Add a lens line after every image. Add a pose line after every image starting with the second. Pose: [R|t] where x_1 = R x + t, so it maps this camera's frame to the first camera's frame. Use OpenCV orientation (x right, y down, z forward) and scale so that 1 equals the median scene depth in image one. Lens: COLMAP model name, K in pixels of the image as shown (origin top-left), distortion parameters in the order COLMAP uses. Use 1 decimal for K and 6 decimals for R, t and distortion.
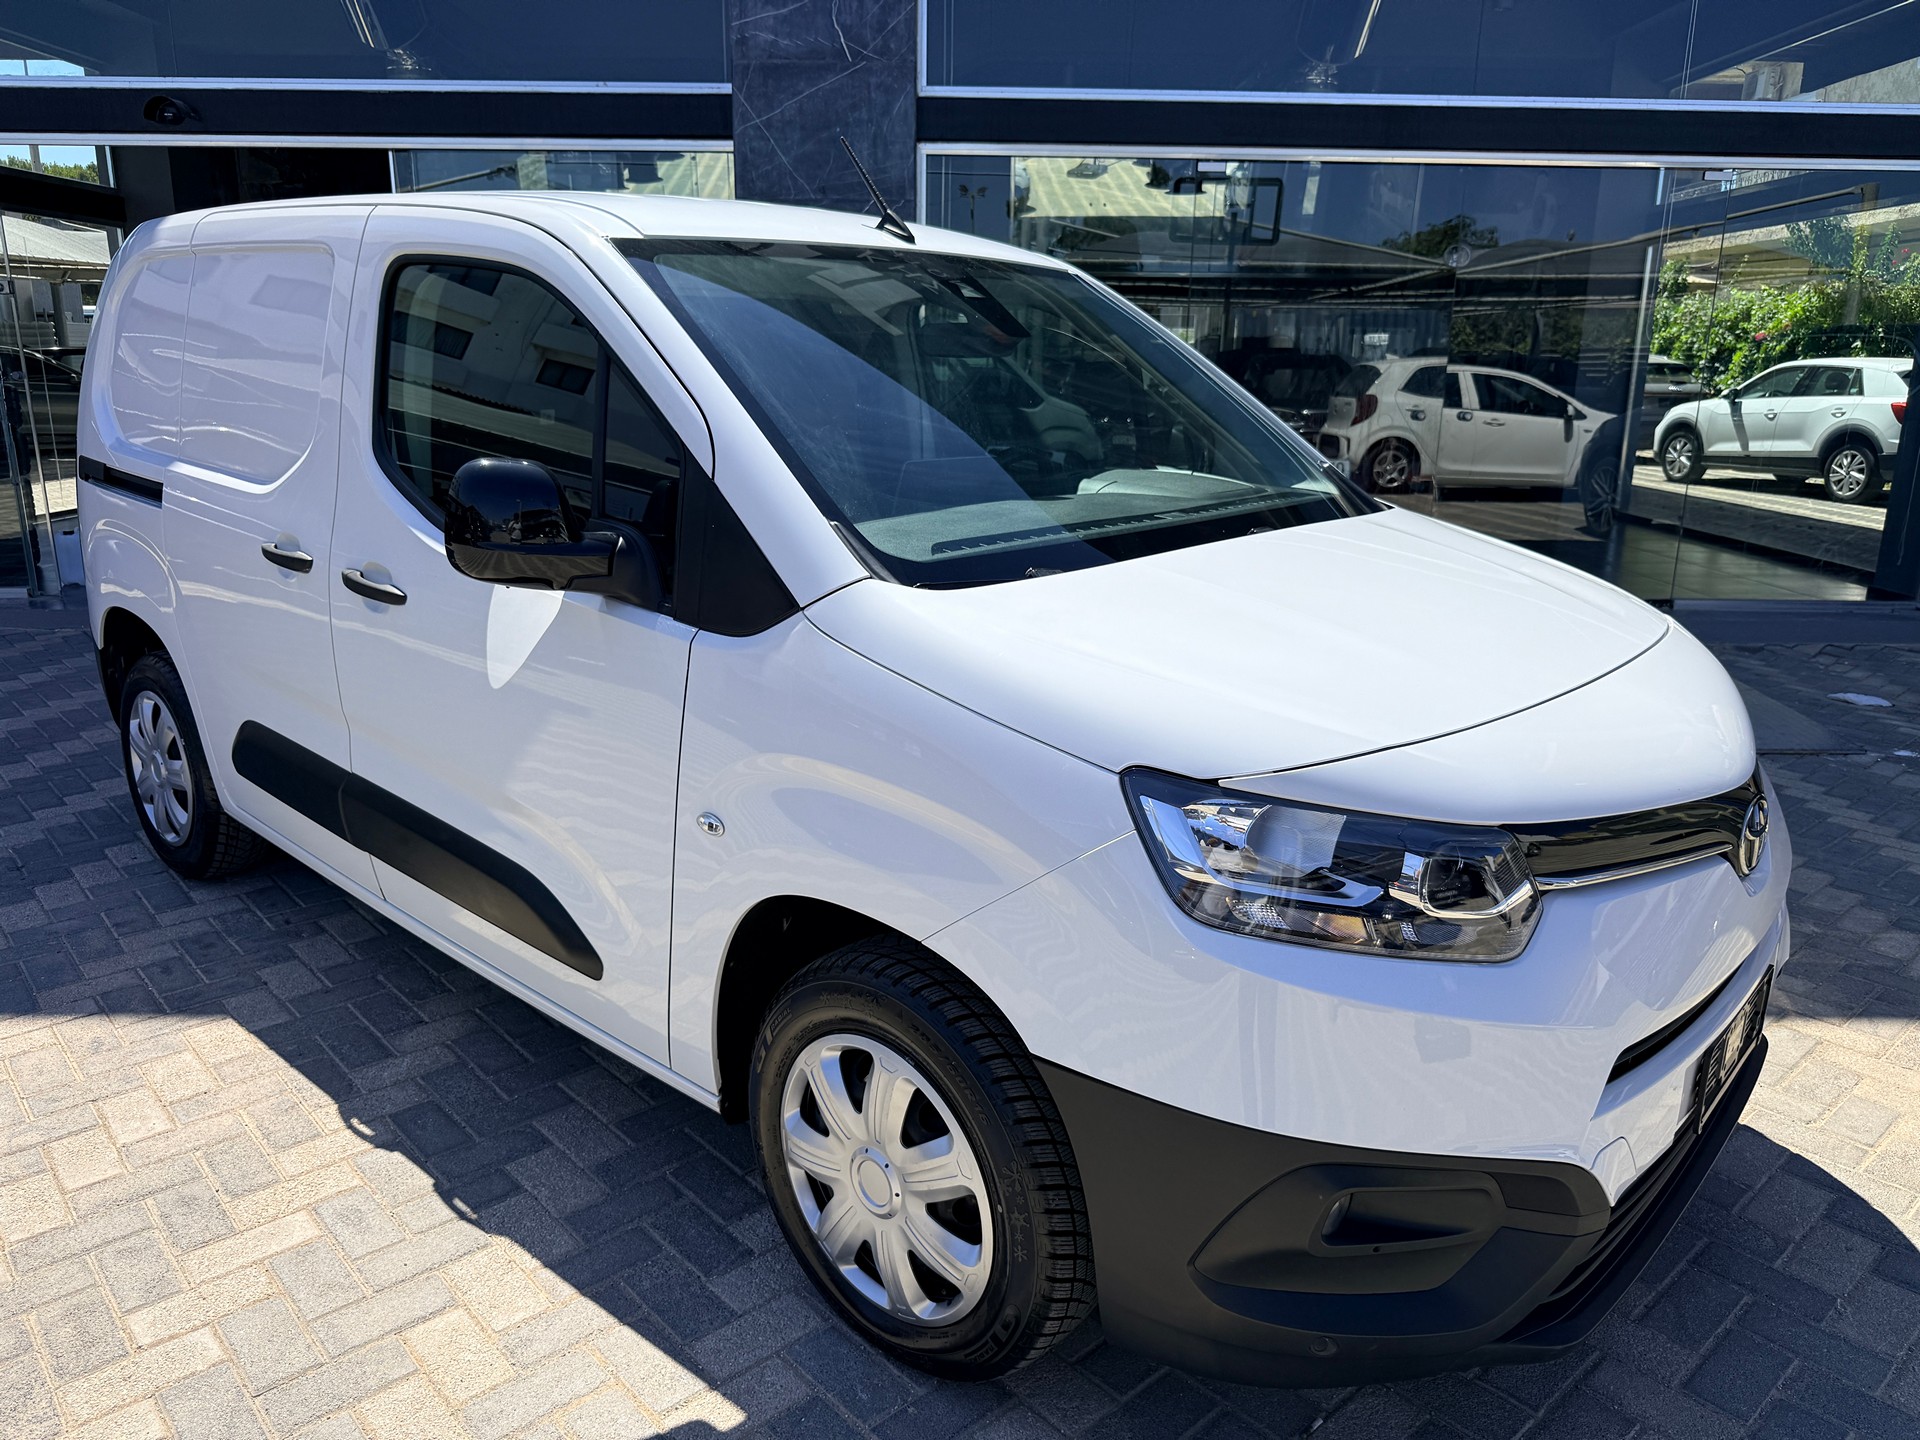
lens RADIAL K [[1362.2, 0, 955.7], [0, 1362.2, 726.6], [0, 0, 1]] dist [0.019892, -0.031300]
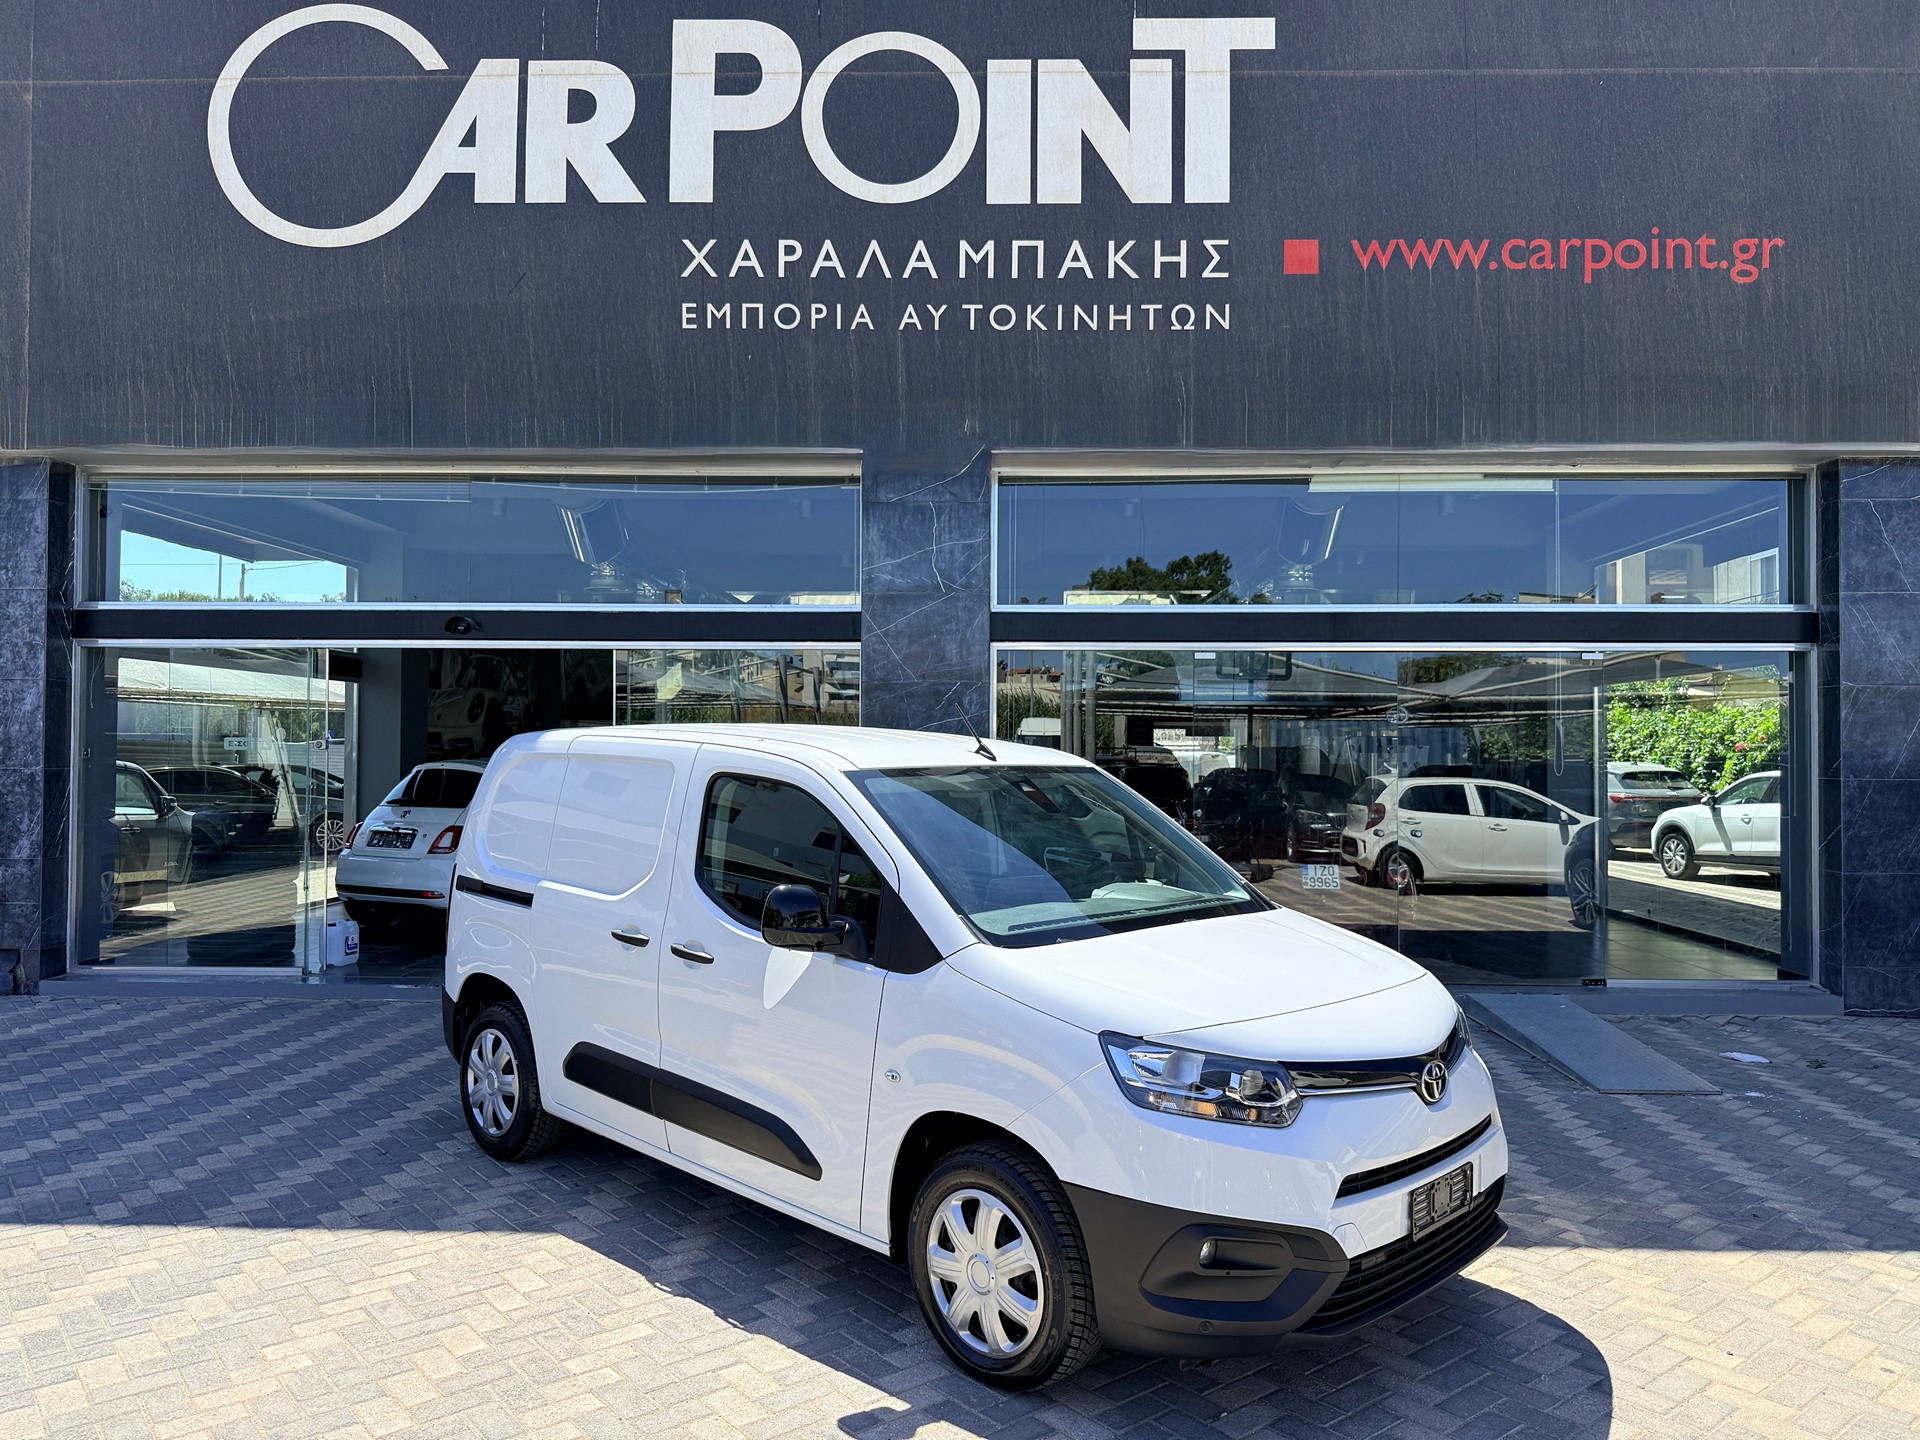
lens RADIAL K [[1362.2, 0, 954.8], [0, 1362.2, 697.0], [0, 0, 1]] dist [0.019892, -0.031300]
pose [[0.998855, -0.008421, -0.047083, -0.000095], [-0.006184, 0.953385, -0.301694, 0.095460], [0.047429, 0.301640, 0.952241, -0.661117]]
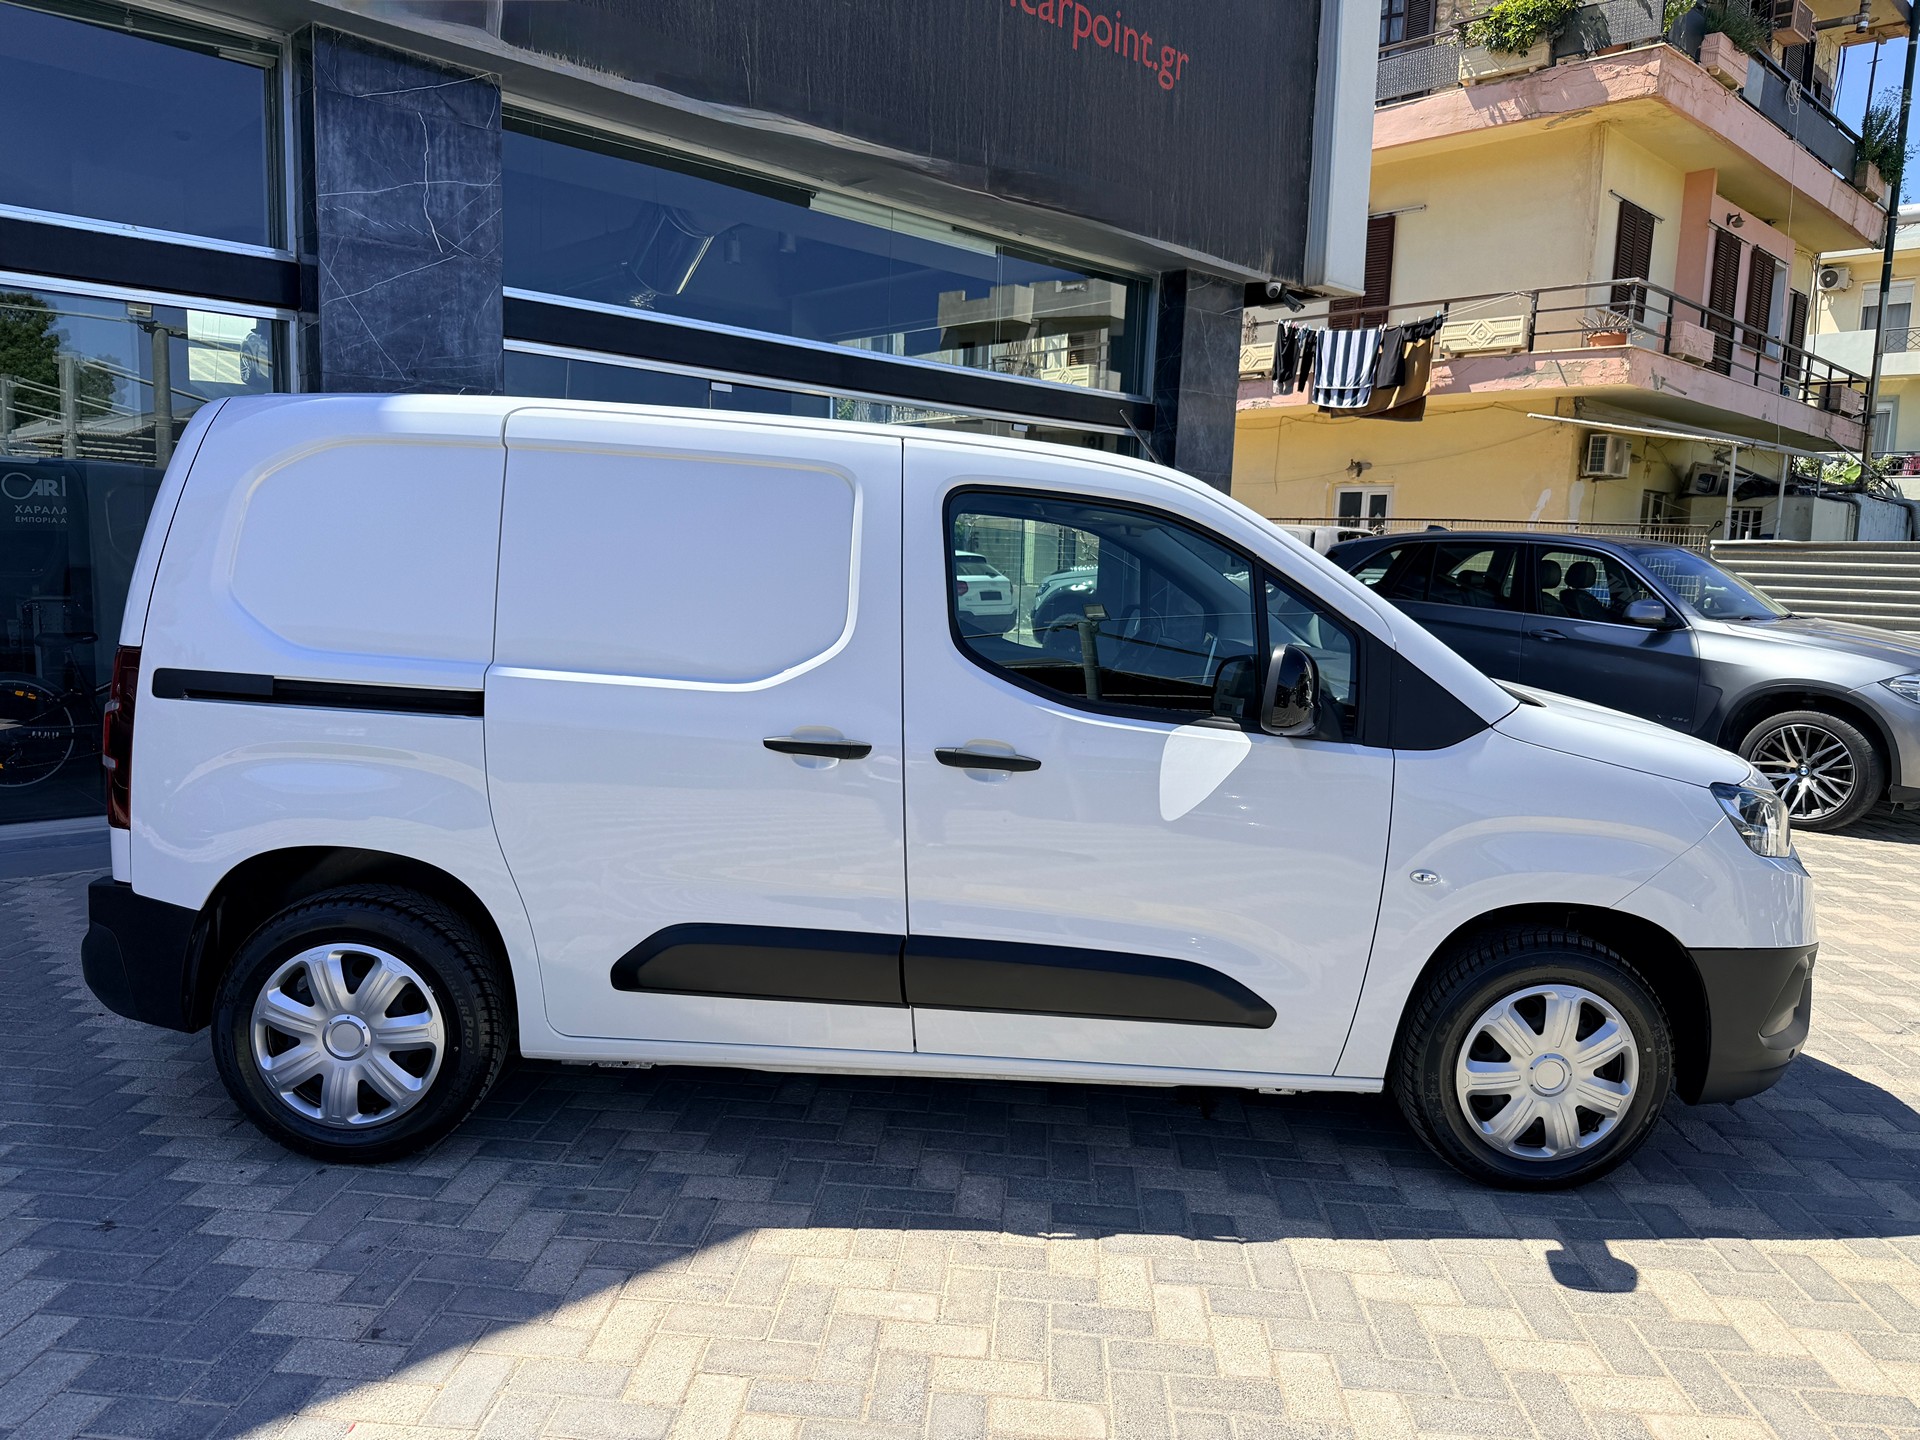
lens RADIAL K [[1362.2, 0, 956.6], [0, 1362.2, 716.3], [0, 0, 1]] dist [0.019892, -0.031300]
pose [[0.720341, -0.070547, 0.690023, -1.074266], [0.157888, 0.985375, -0.064082, -0.059211], [-0.675411, 0.155107, 0.720945, 0.156052]]
